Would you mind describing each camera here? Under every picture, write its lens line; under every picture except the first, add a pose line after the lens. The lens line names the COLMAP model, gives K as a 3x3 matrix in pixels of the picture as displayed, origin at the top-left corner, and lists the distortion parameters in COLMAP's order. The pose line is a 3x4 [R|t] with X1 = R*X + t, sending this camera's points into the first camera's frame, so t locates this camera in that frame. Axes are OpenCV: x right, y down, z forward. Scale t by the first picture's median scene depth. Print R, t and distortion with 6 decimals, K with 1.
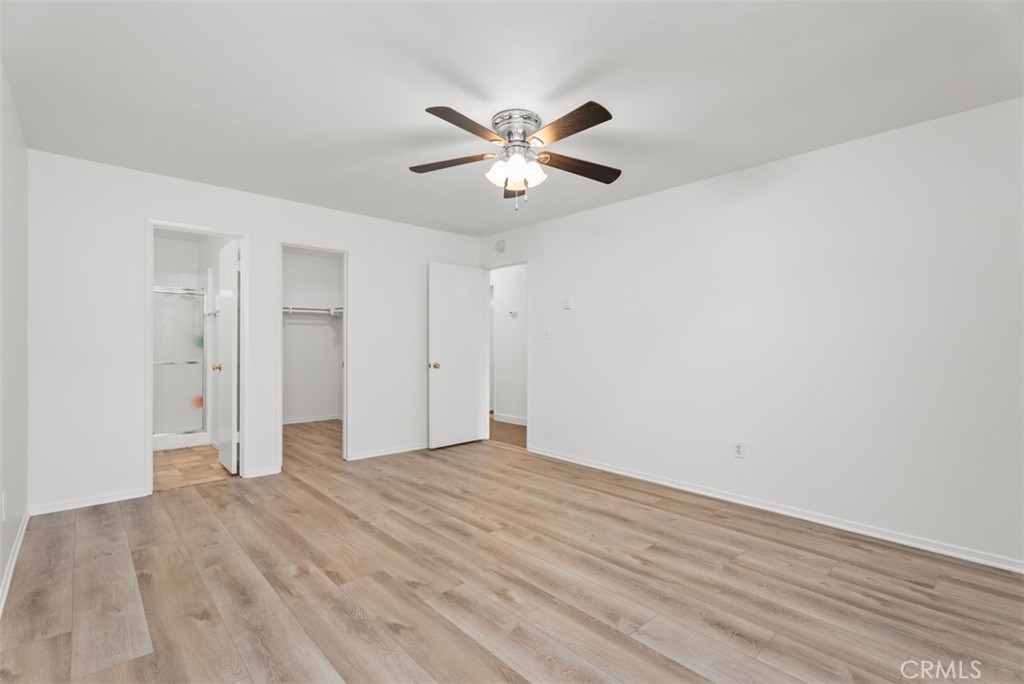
lens RADIAL K [[455.6, 0, 516.6], [0, 455.6, 337.9], [0, 0, 1]] dist [0.001124, -0.000020]
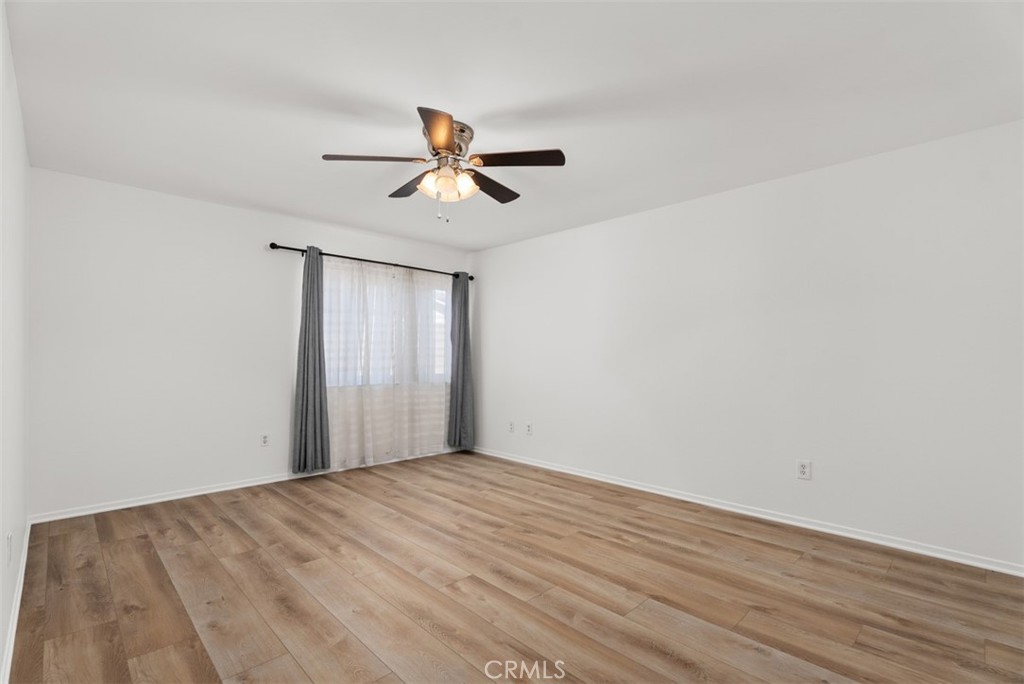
lens RADIAL K [[458.7, 0, 510.6], [0, 458.7, 351.0], [0, 0, 1]] dist [0.003469, 0.000677]
pose [[-0.999798, -0.007770, -0.018512, -0.126158], [-0.007234, 0.999558, -0.028833, 0.029450], [0.018728, -0.028693, -0.999413, 2.088772]]
